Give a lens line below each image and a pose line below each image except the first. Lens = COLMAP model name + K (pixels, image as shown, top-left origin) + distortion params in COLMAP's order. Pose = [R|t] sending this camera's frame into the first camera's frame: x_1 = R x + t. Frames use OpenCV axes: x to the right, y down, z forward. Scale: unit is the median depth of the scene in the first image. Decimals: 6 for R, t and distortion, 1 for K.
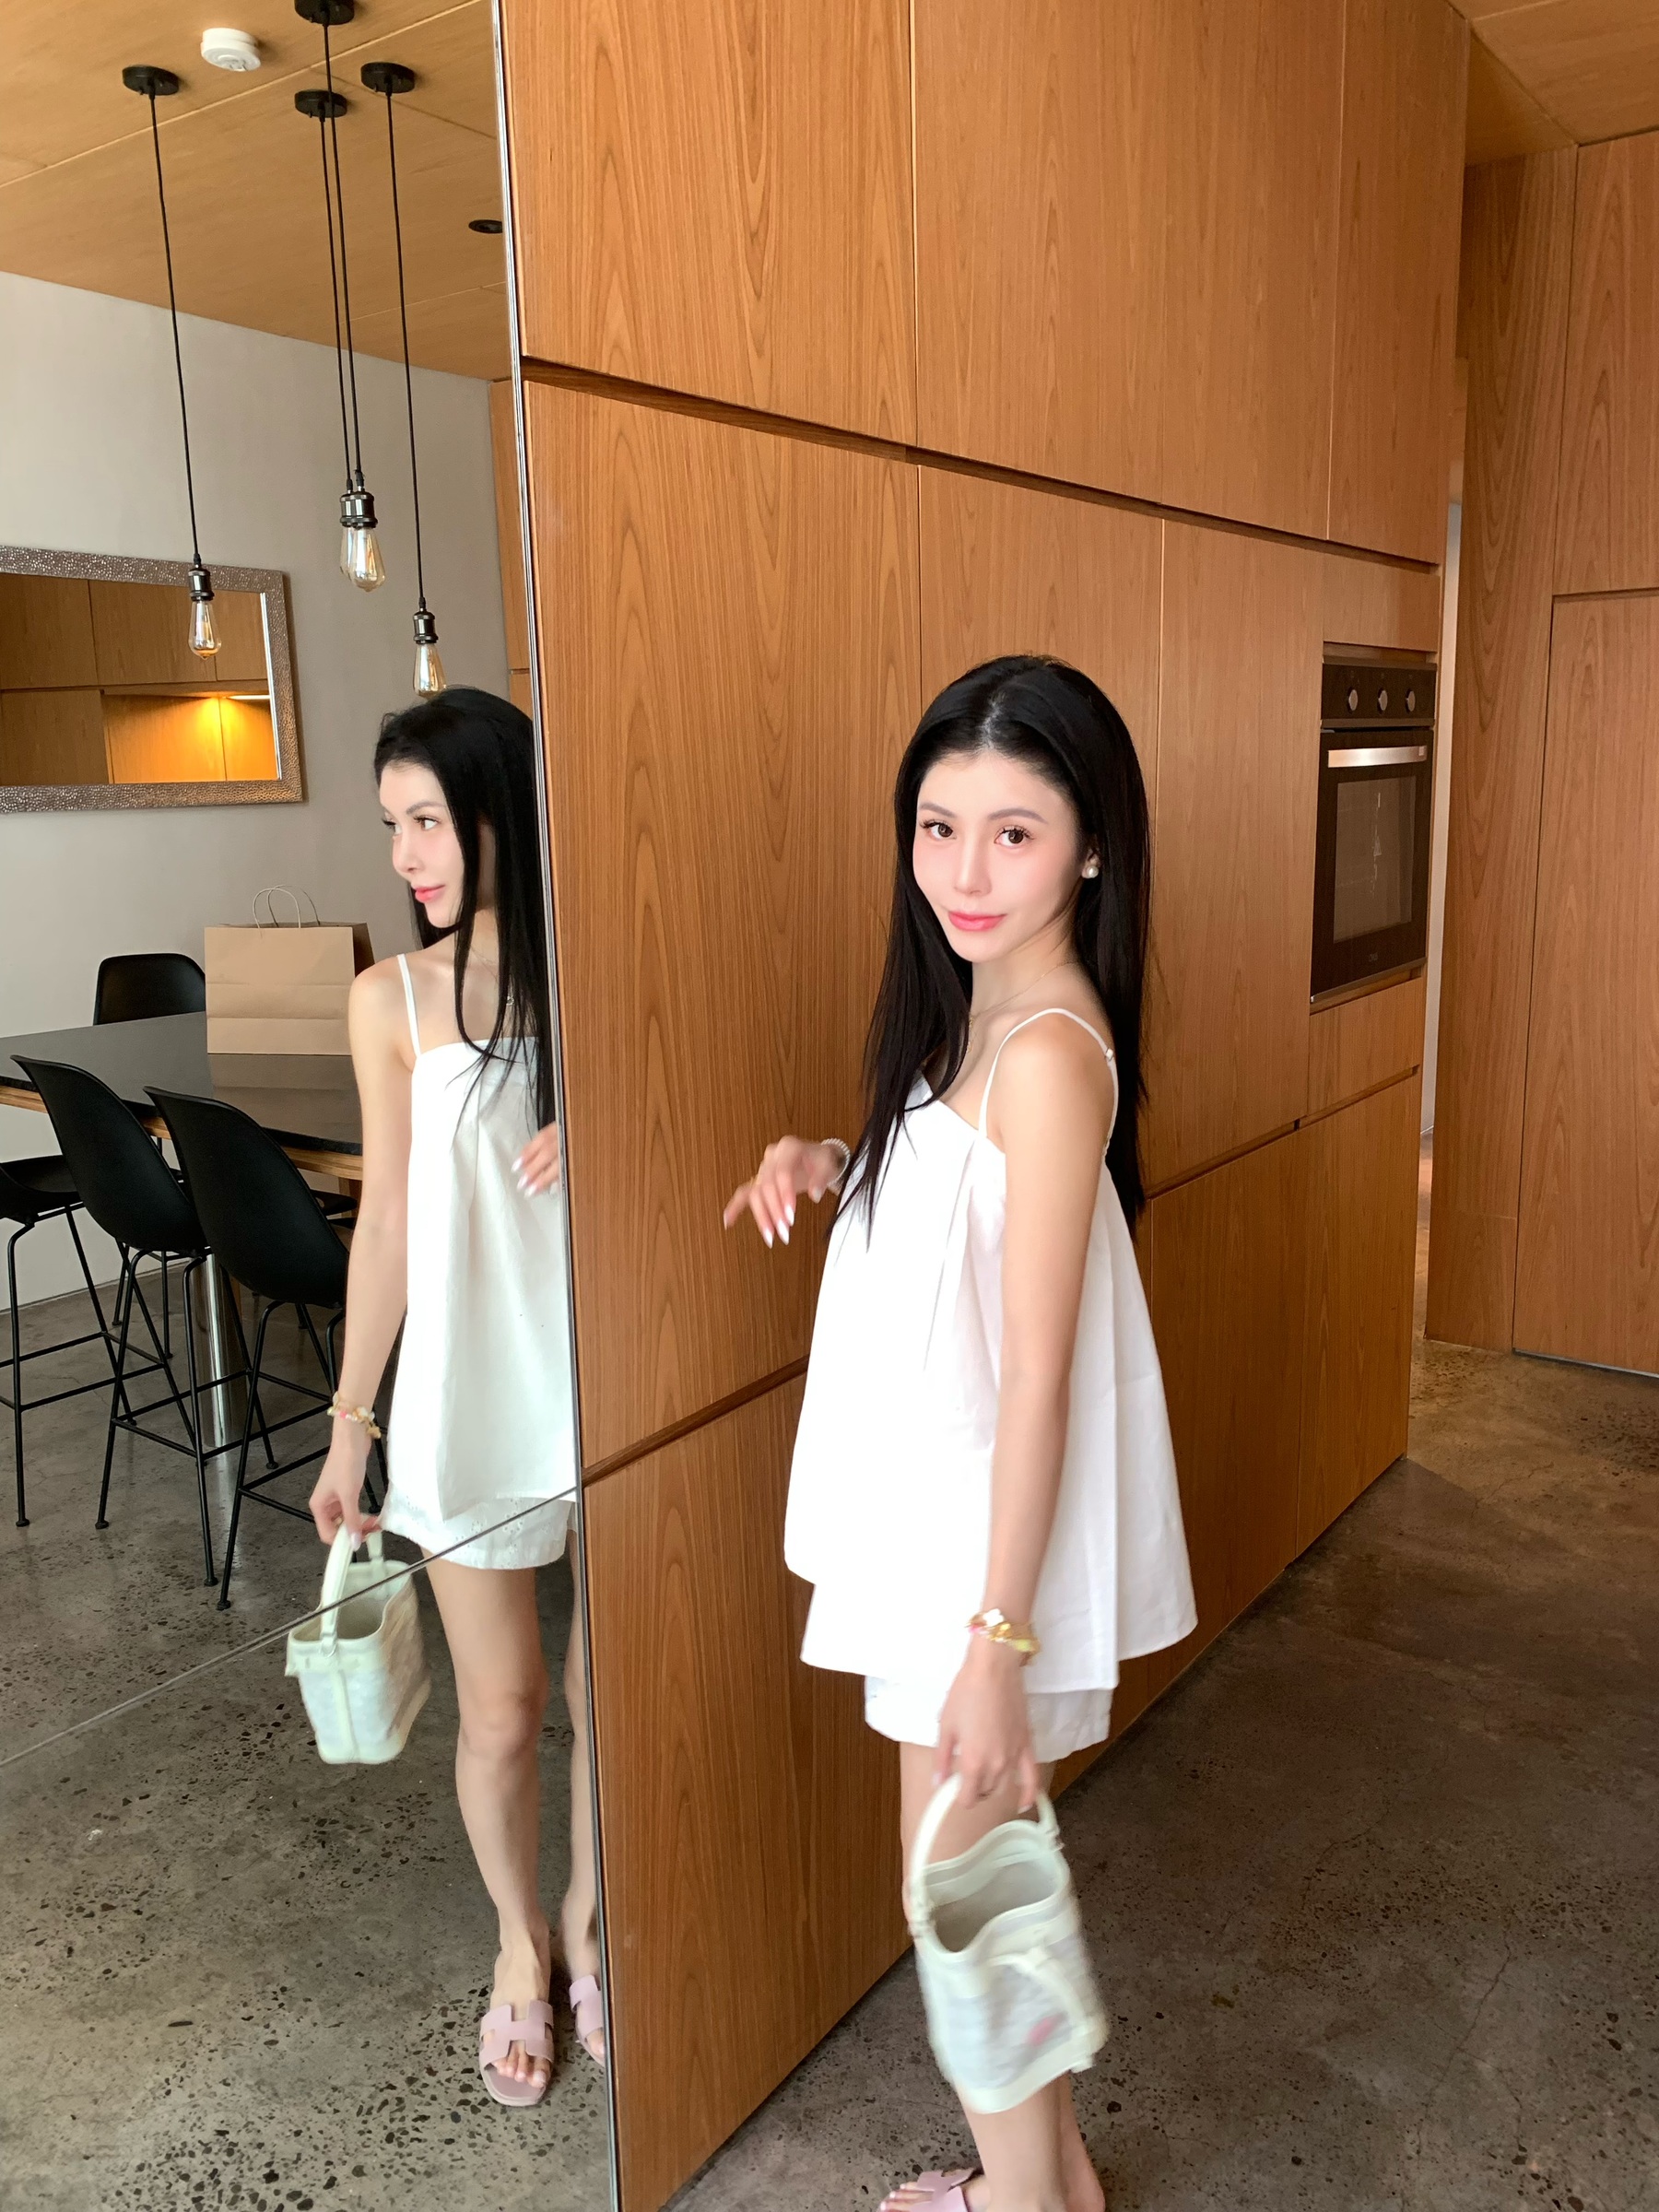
lens RADIAL K [[1715.9, 0, 829.2], [0, 1715.9, 1085.7], [0, 0, 1]] dist [0.006520, 0.002239]
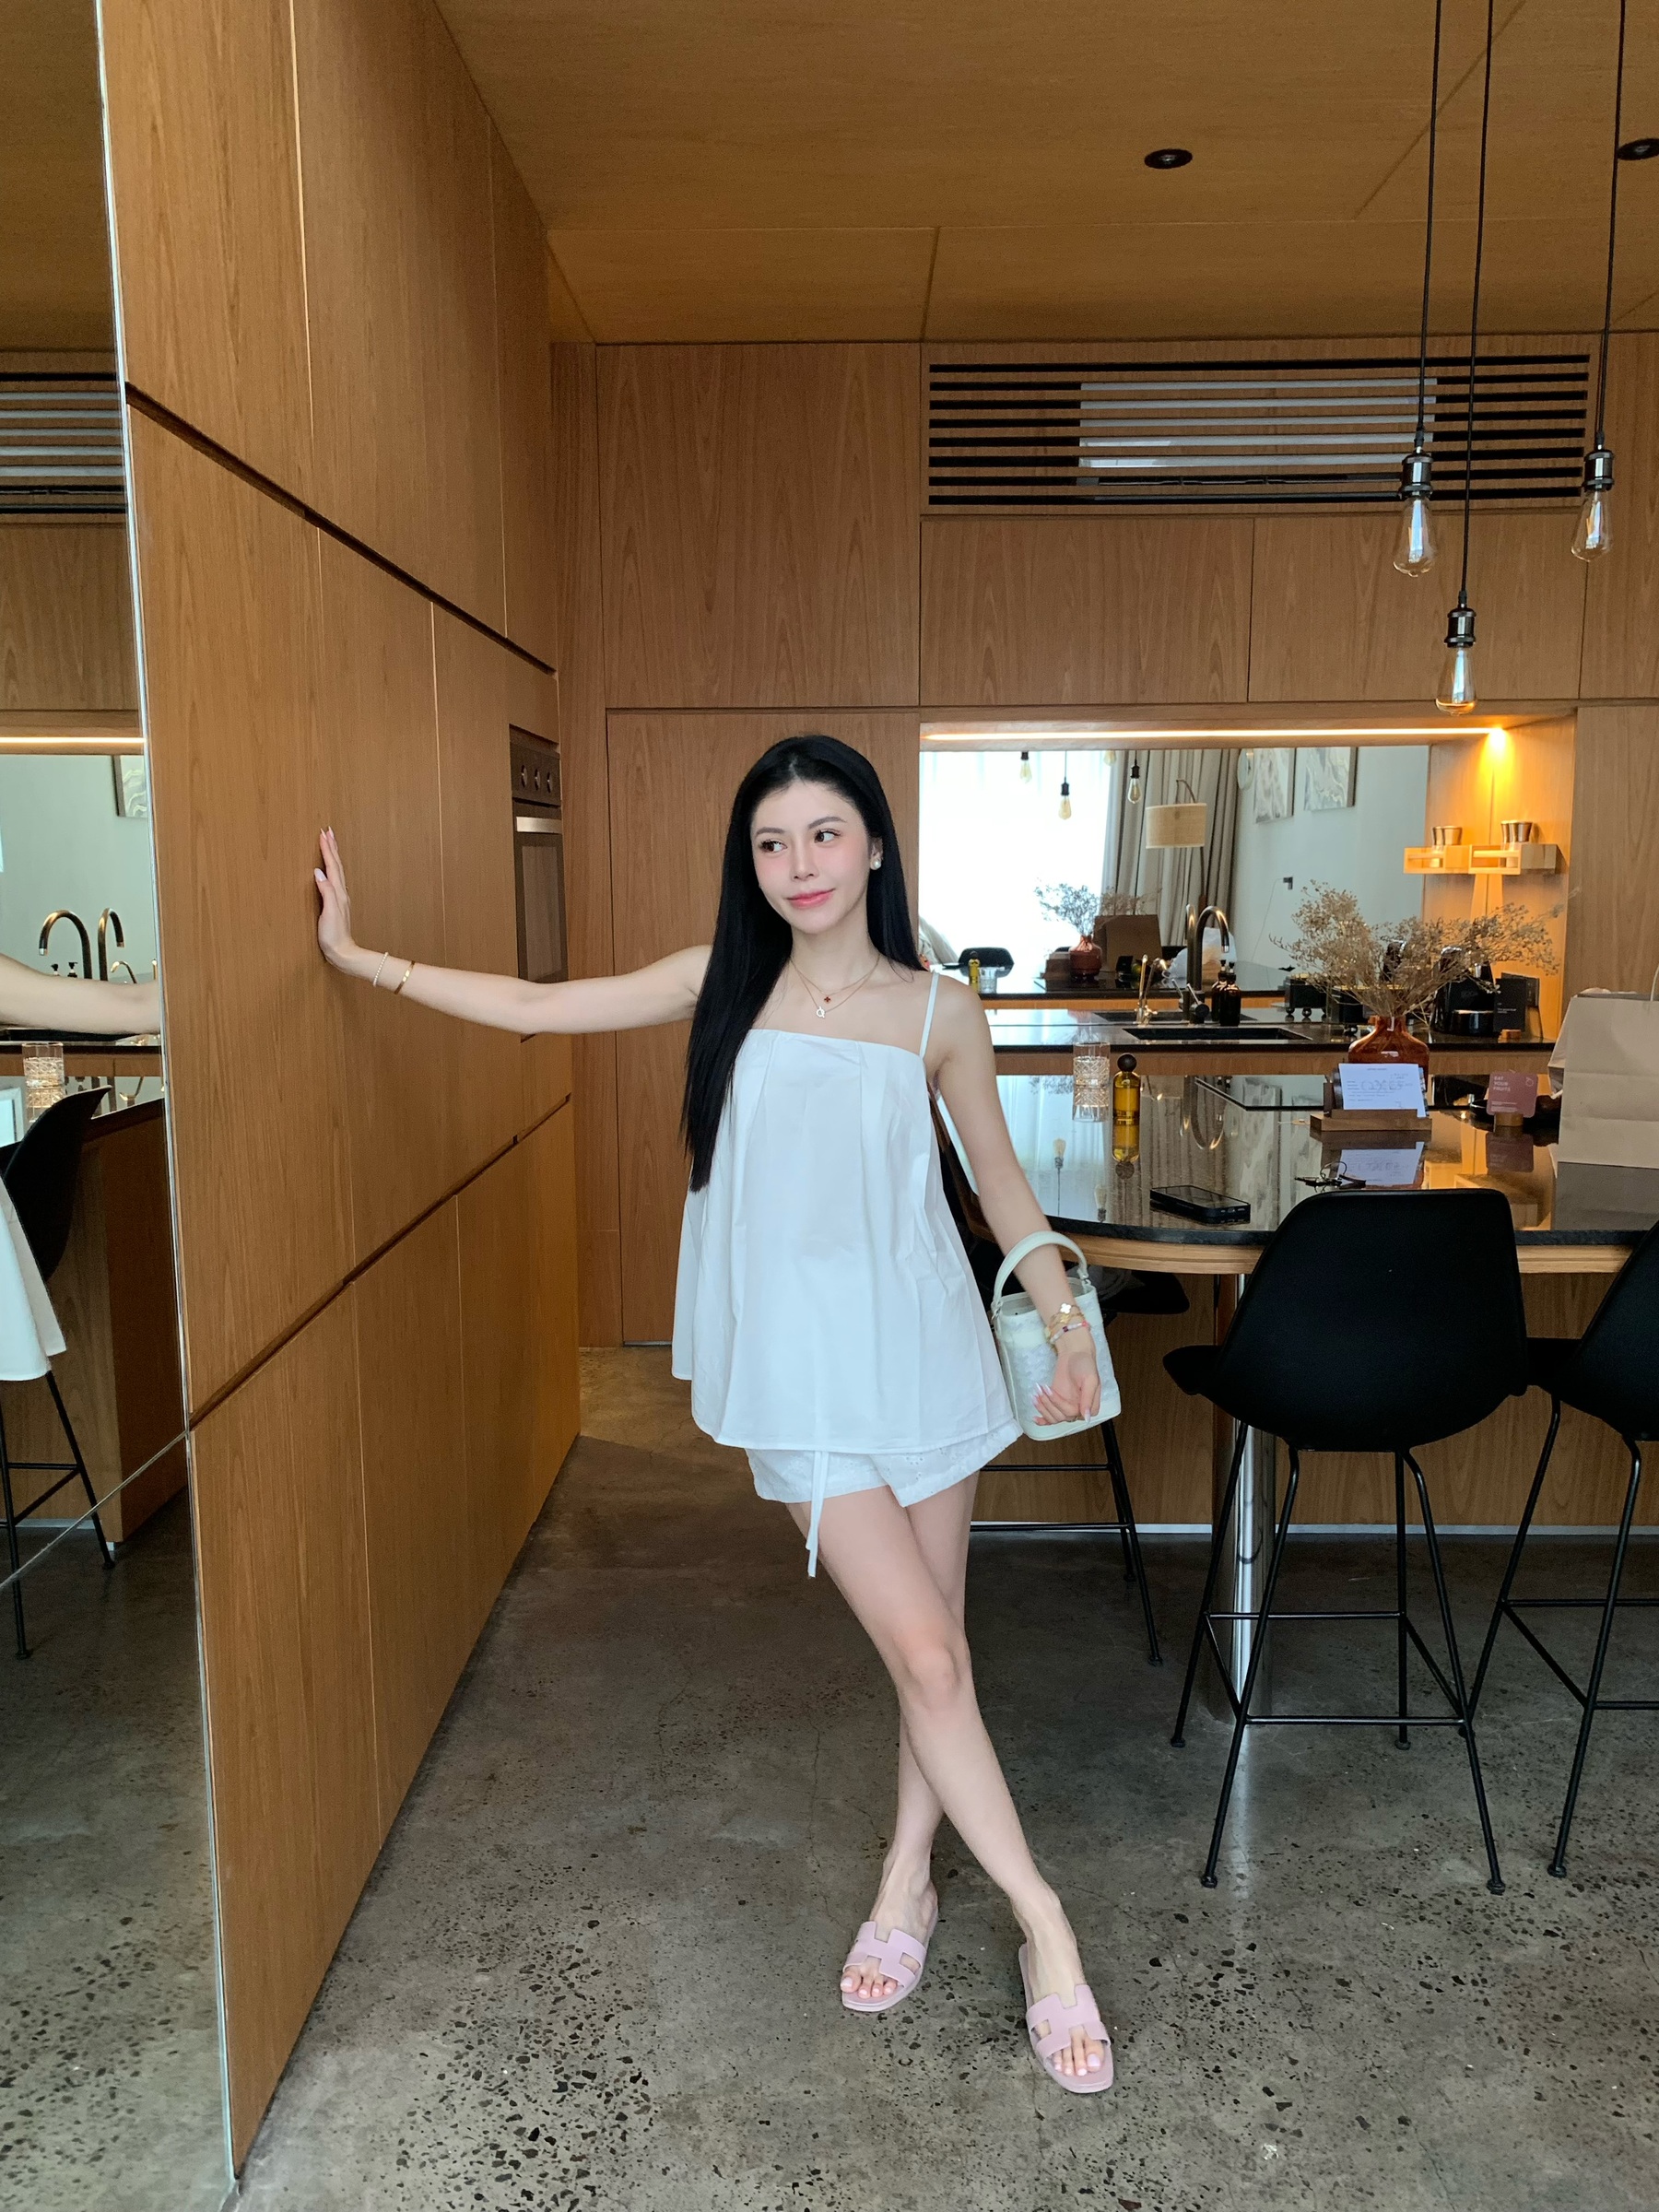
lens RADIAL K [[1719.6, 0, 818.9], [0, 1719.6, 1125.5], [0, 0, 1]] dist [0.005220, -0.006238]
pose [[0.809775, -0.069983, 0.582552, -0.207522], [0.098024, 0.995044, -0.016722, 0.047302], [-0.578495, 0.070646, 0.812621, -0.052106]]
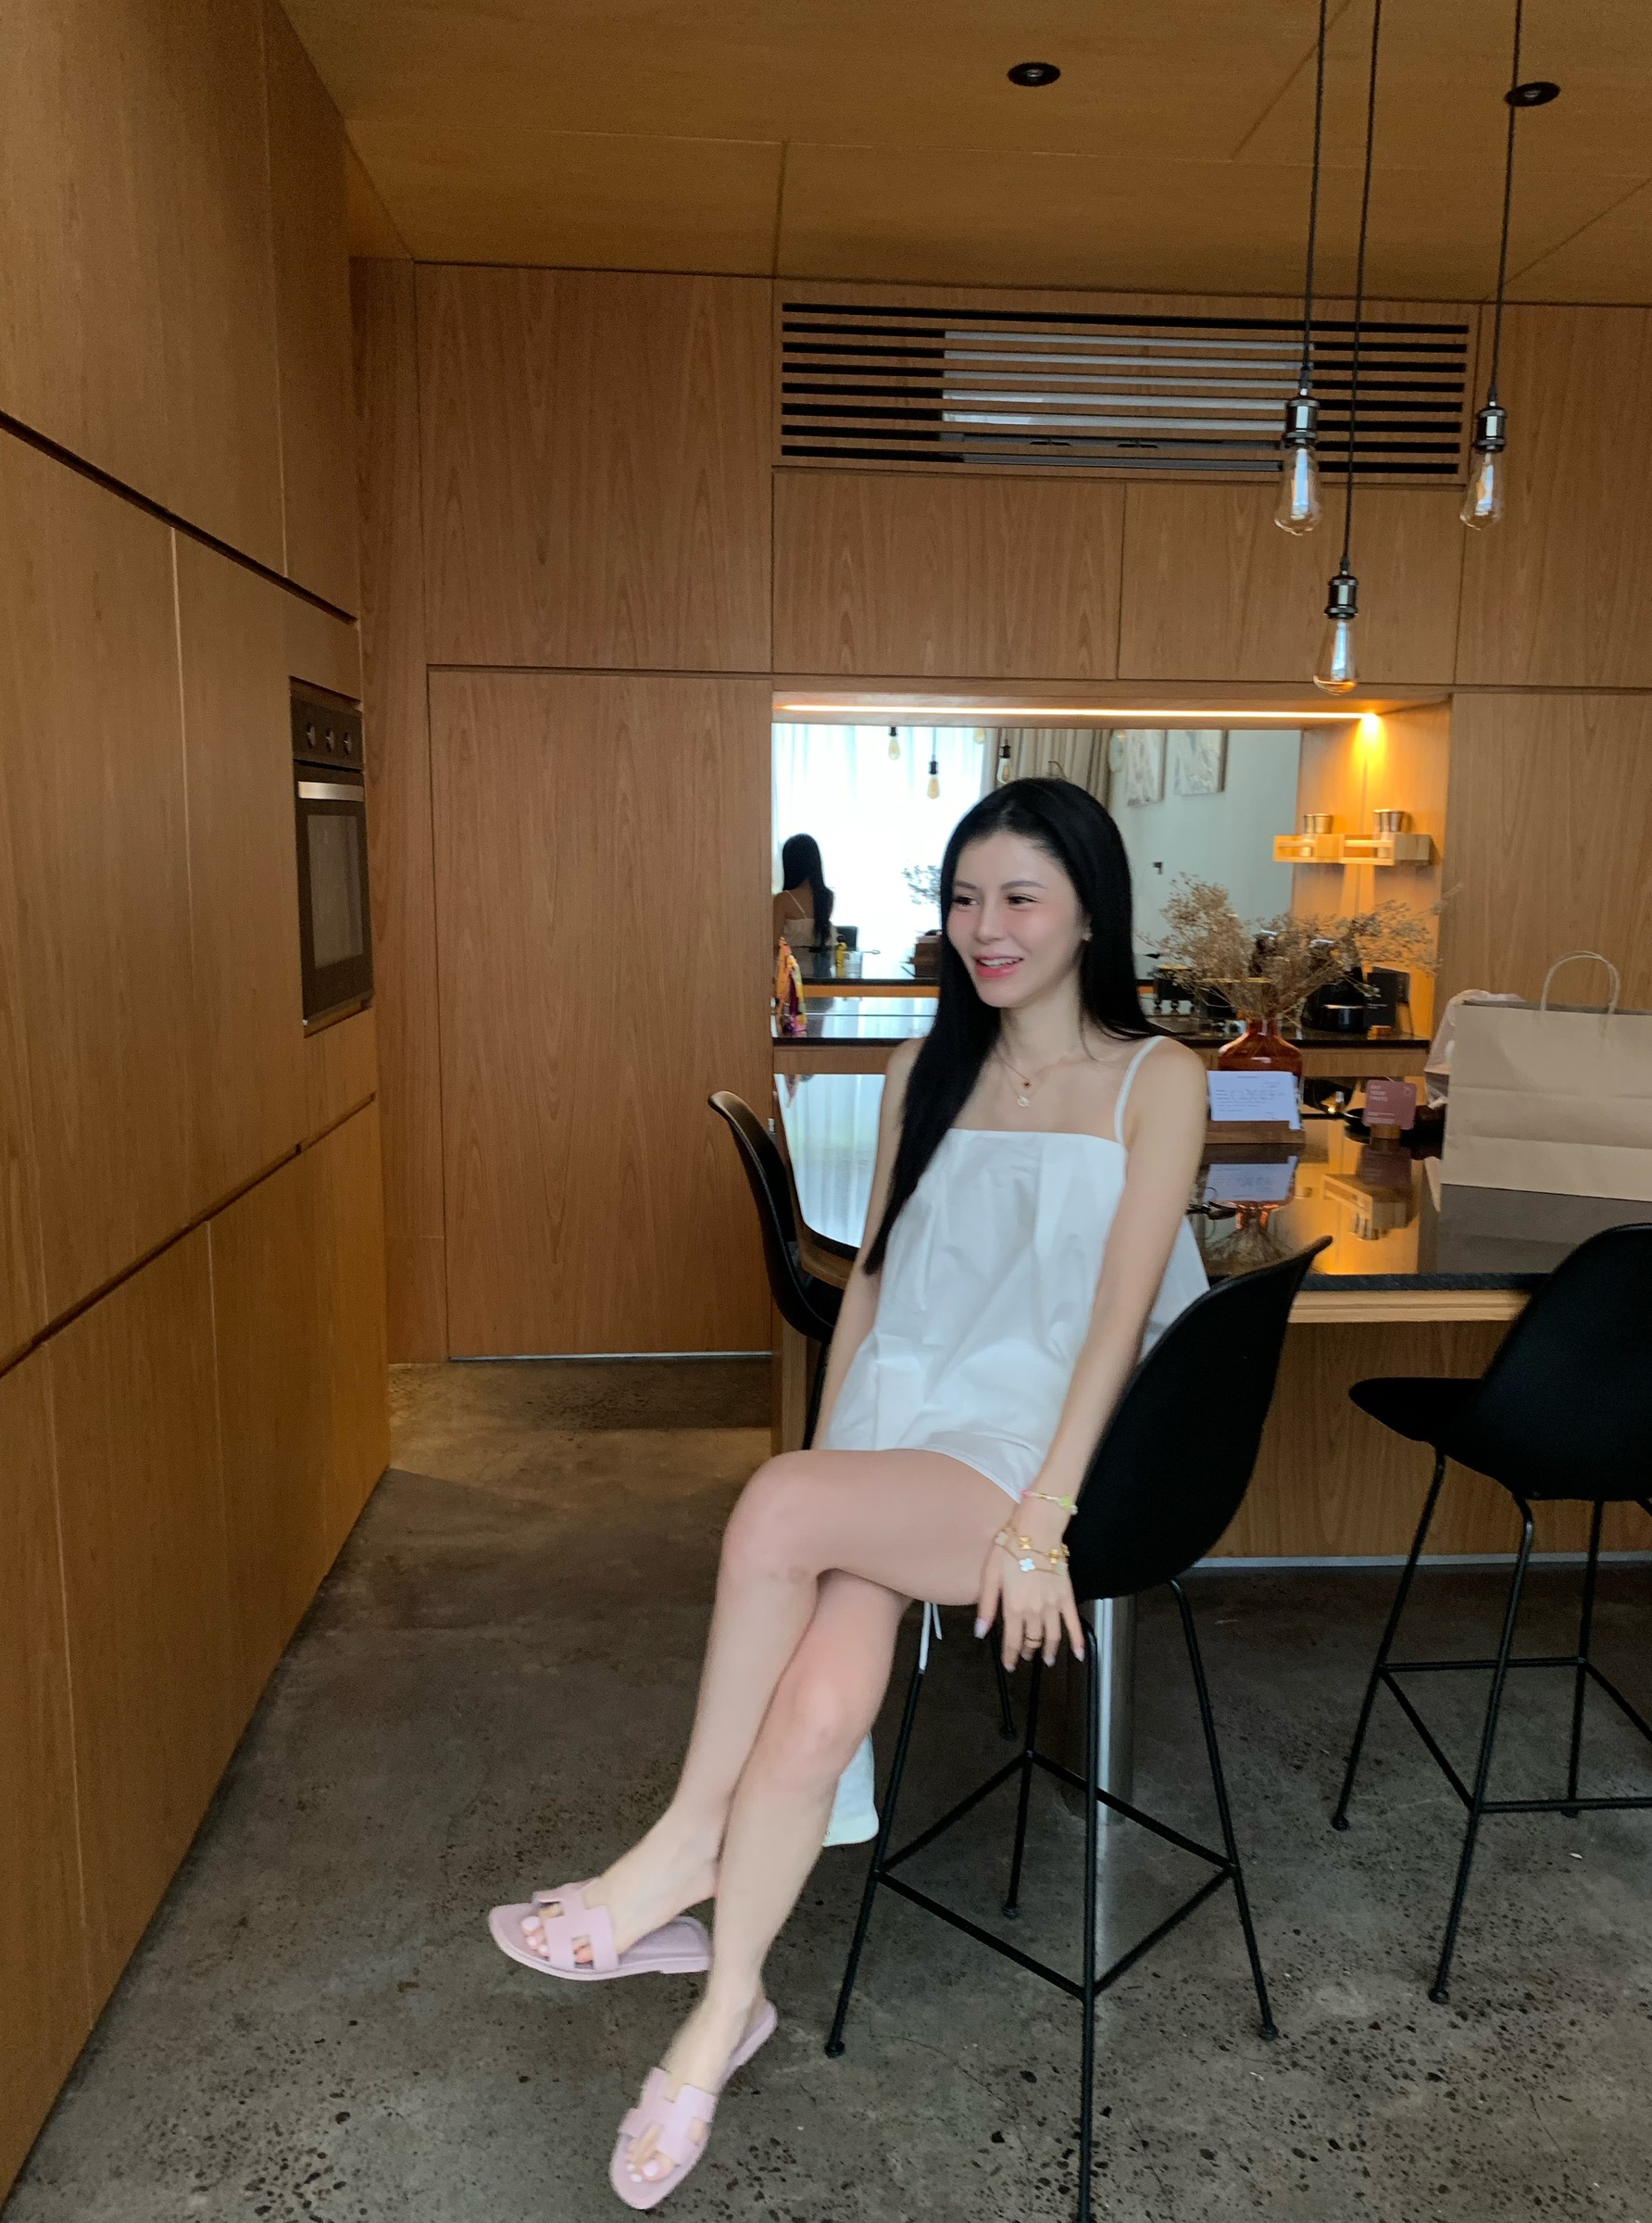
lens RADIAL K [[1709.4, 0, 866.2], [0, 1709.4, 1123.5], [0, 0, 1]] dist [0.008204, -0.013256]
pose [[0.749090, -0.075618, 0.658138, -0.126458], [0.094765, 0.995478, 0.006516, 0.030212], [-0.655655, 0.057487, 0.752869, 0.011417]]
